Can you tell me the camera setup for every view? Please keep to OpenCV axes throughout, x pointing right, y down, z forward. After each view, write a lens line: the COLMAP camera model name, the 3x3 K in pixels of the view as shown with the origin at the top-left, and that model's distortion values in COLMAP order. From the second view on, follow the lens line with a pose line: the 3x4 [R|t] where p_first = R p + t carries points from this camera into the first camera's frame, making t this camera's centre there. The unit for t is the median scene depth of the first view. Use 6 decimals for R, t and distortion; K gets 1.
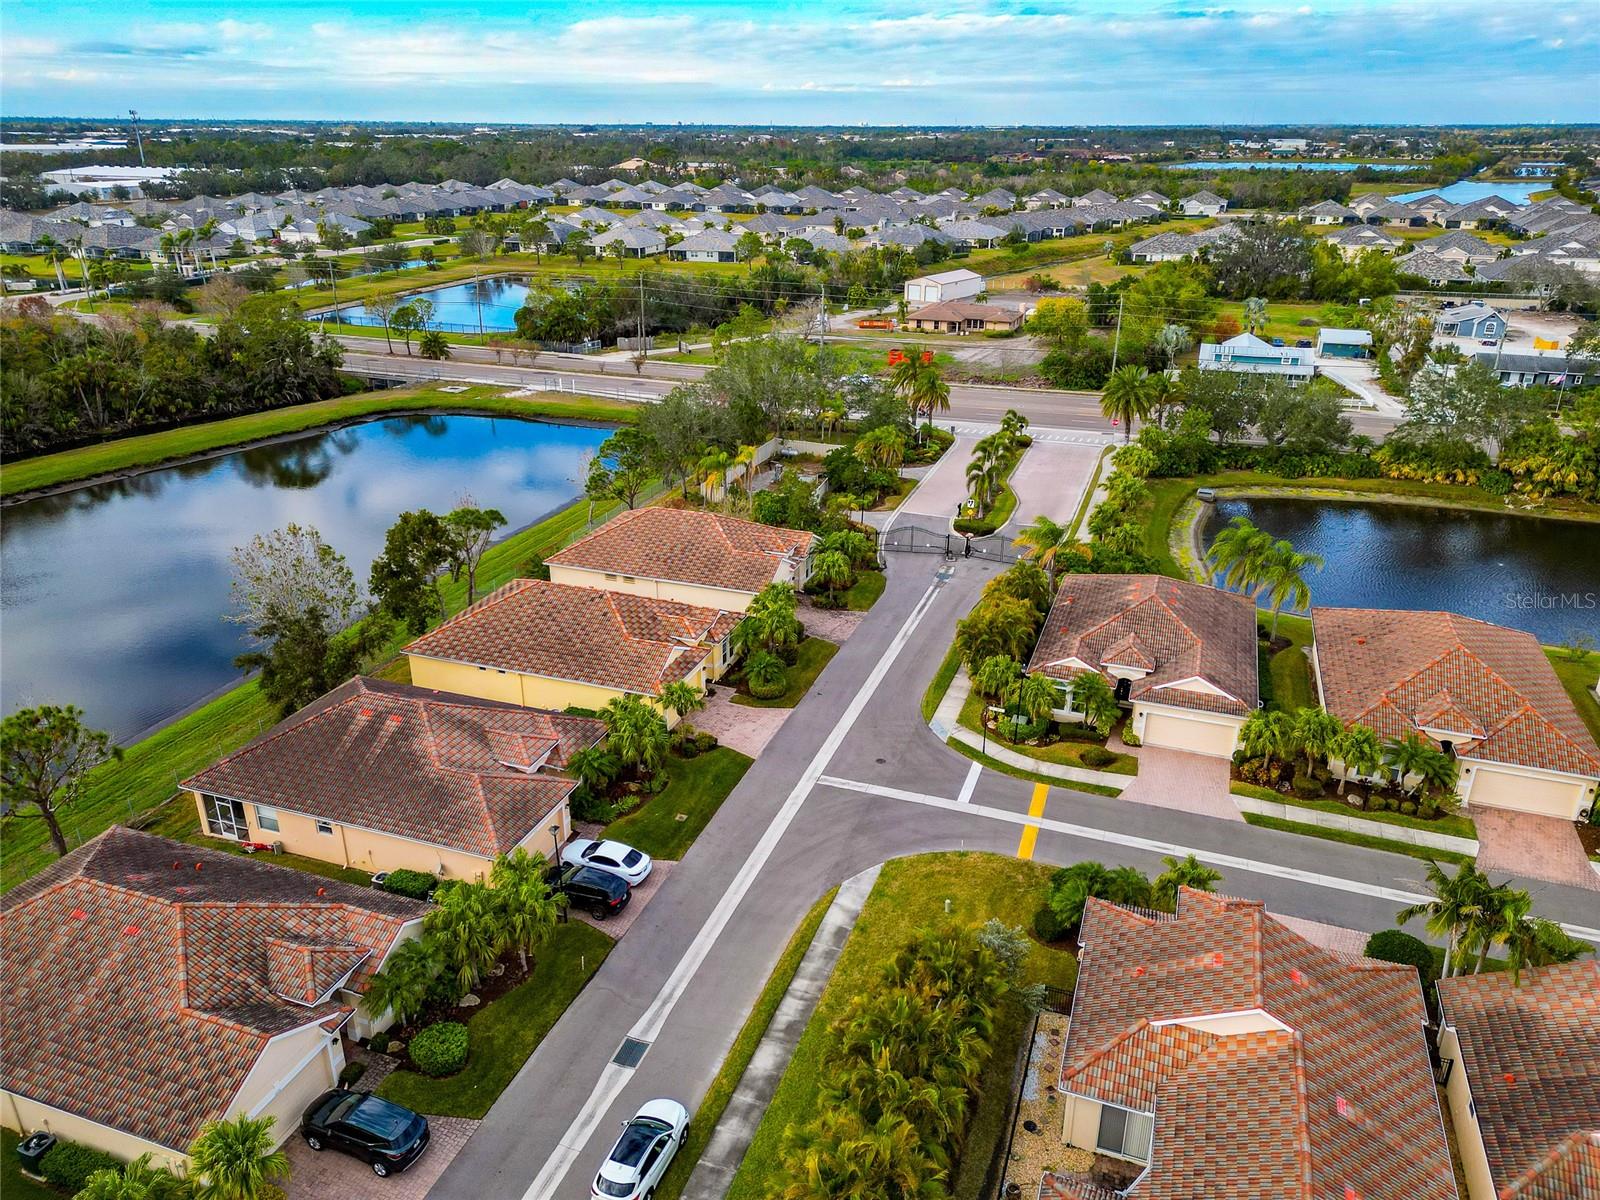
lens RADIAL K [[1121.0, 0, 796.9], [0, 1121.0, 602.6], [0, 0, 1]] dist [0.071805, -0.063249]
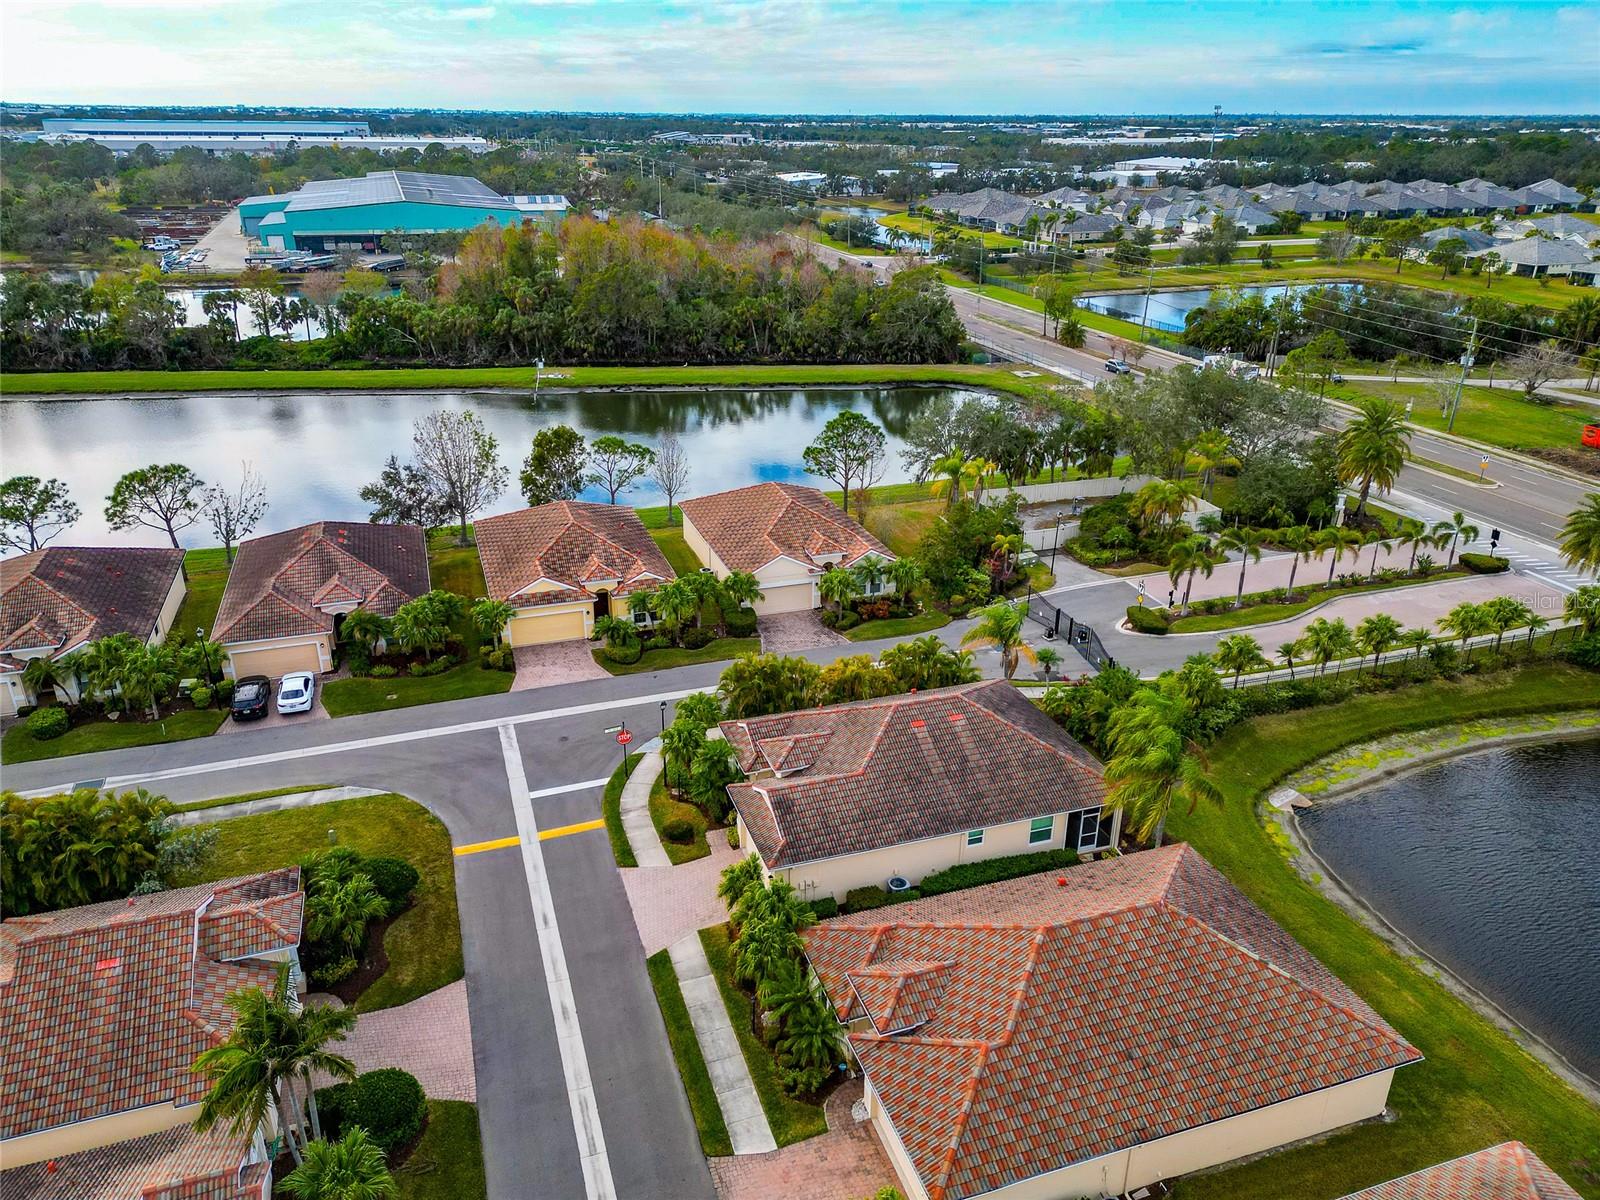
lens RADIAL K [[1121.0, 0, 796.9], [0, 1121.0, 602.6], [0, 0, 1]] dist [0.071805, -0.063249]
pose [[0.625705, 0.311144, -0.715320, 0.475170], [-0.308860, 0.940882, 0.139092, -0.094892], [0.716309, 0.133903, 0.684814, 0.239240]]
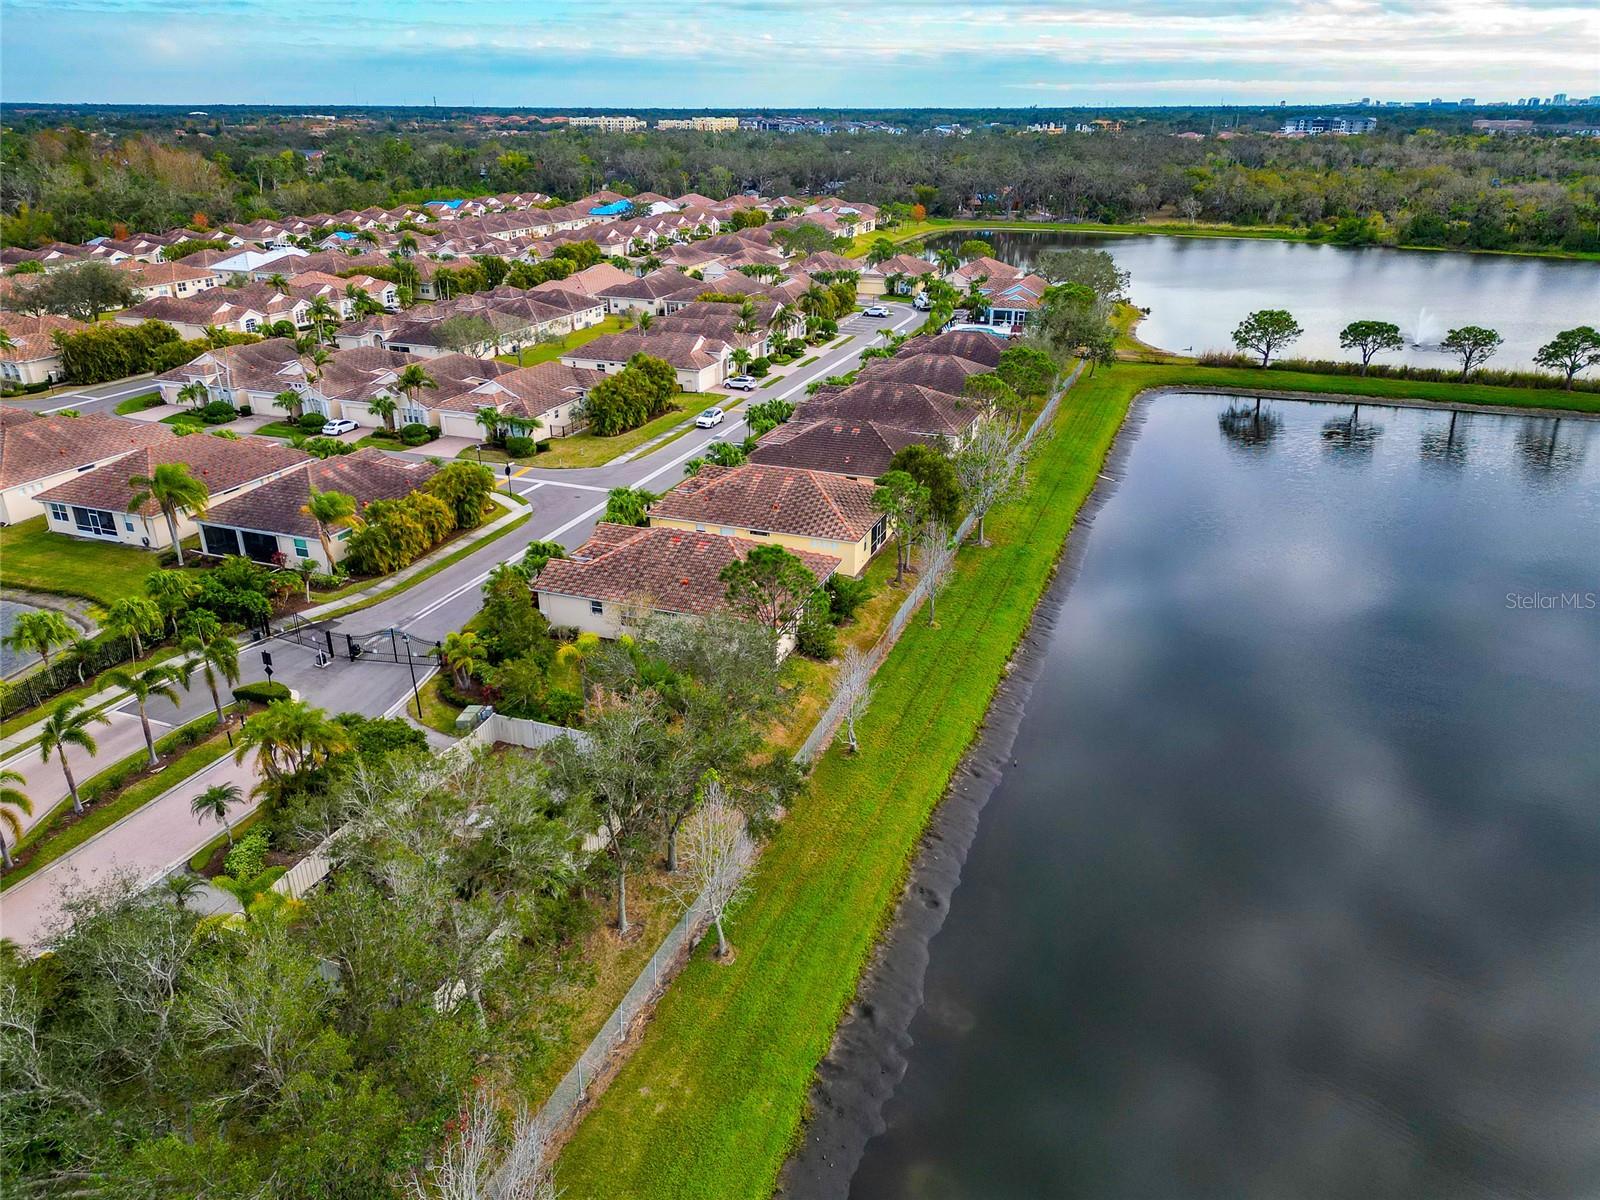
lens RADIAL K [[1121.0, 0, 796.9], [0, 1121.0, 602.6], [0, 0, 1]] dist [0.071805, -0.063249]
pose [[-0.999928, -0.008052, 0.008892, -0.138622], [0.000914, 0.687961, 0.725747, -0.501025], [-0.011961, 0.725703, -0.687904, 1.194937]]
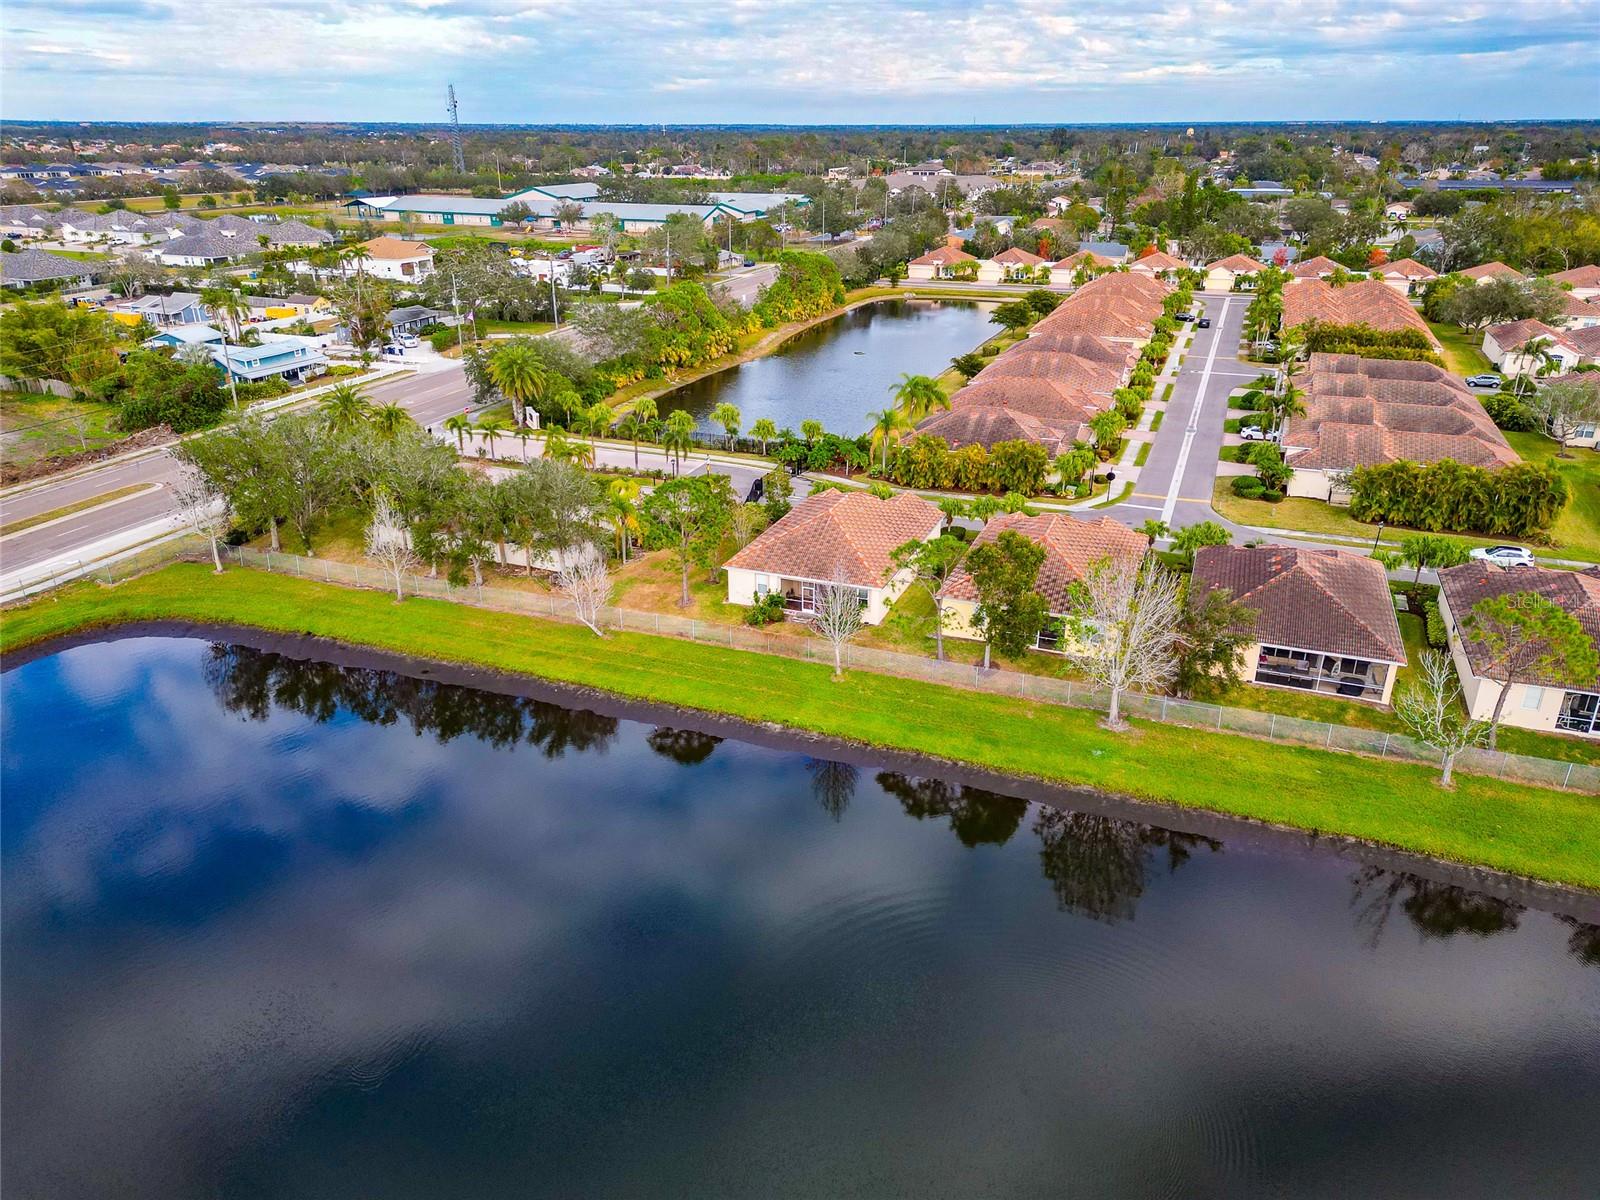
lens RADIAL K [[1121.0, 0, 796.9], [0, 1121.0, 602.6], [0, 0, 1]] dist [0.071805, -0.063249]
pose [[0.024205, -0.392864, 0.919278, -0.777448], [0.389845, 0.850458, 0.353188, -0.274047], [-0.920562, 0.349827, 0.173741, 0.641635]]
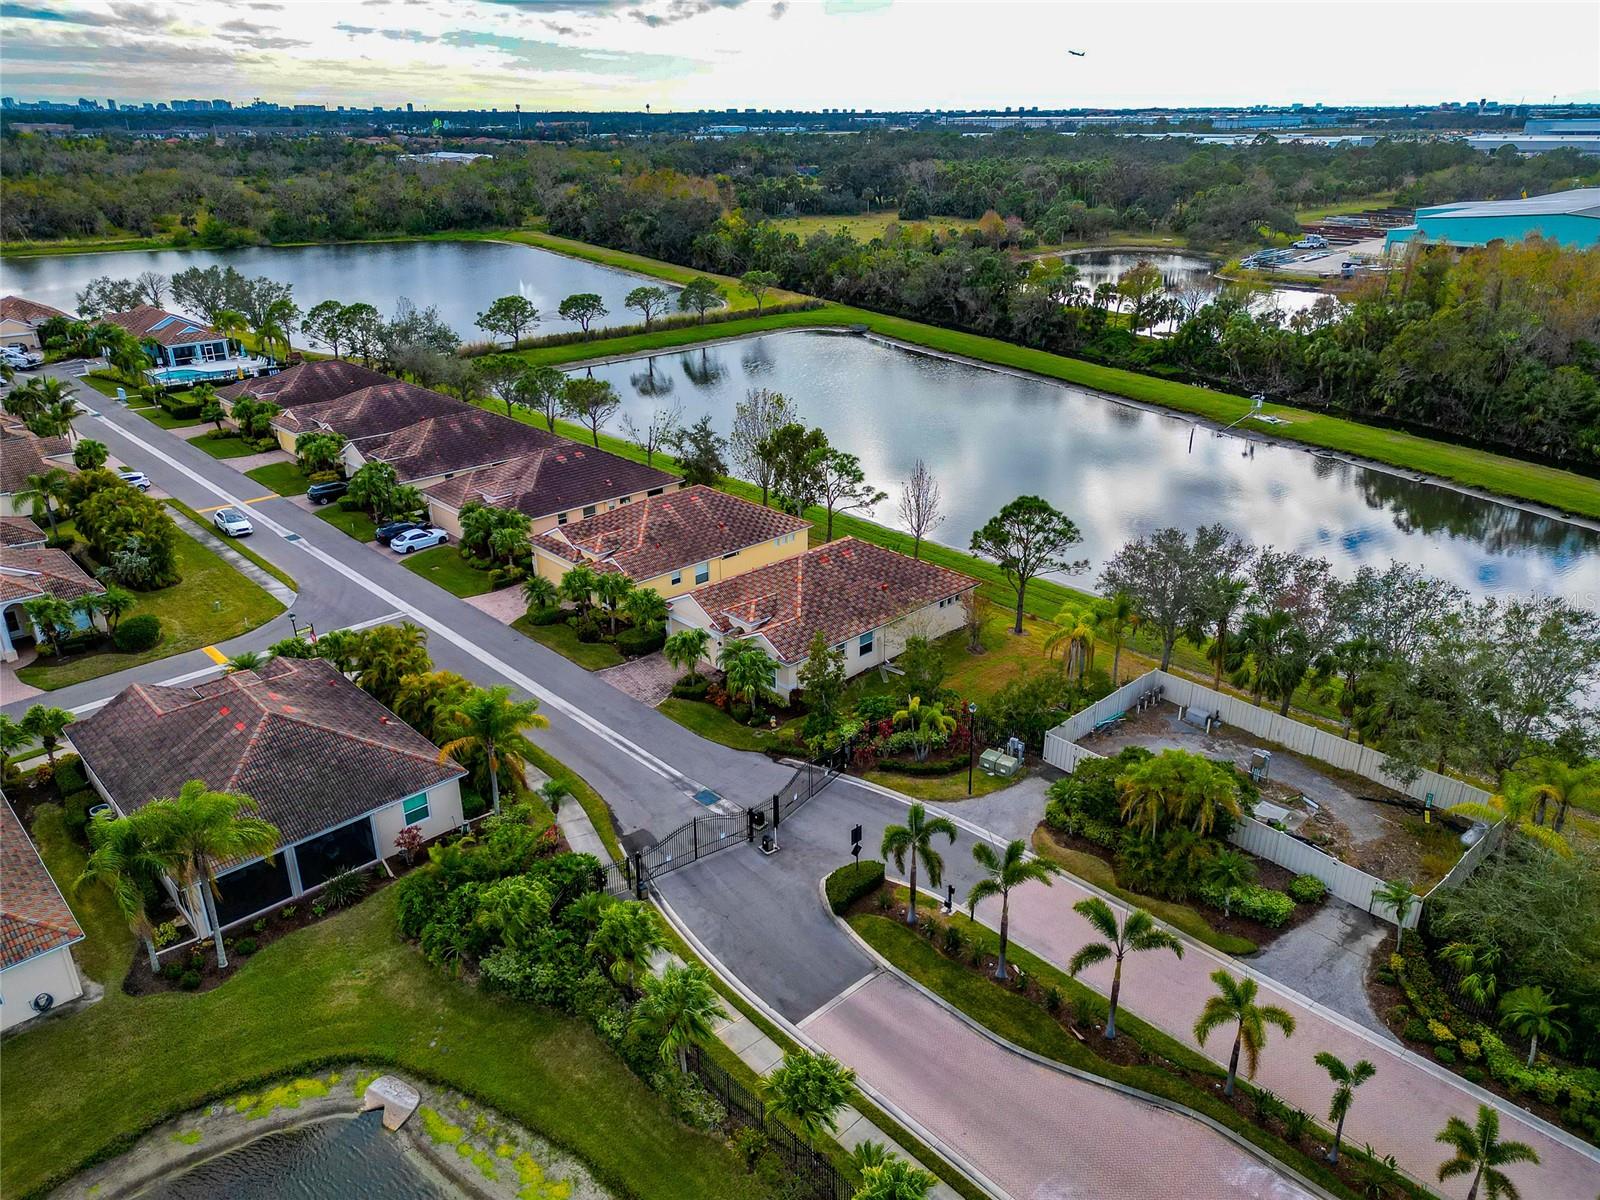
lens RADIAL K [[1121.0, 0, 796.9], [0, 1121.0, 602.6], [0, 0, 1]] dist [0.071805, -0.063249]
pose [[-0.447096, 0.355054, -0.821000, 0.453840], [-0.346938, 0.777161, 0.525029, -0.354834], [0.824463, 0.519574, -0.224284, 0.861865]]
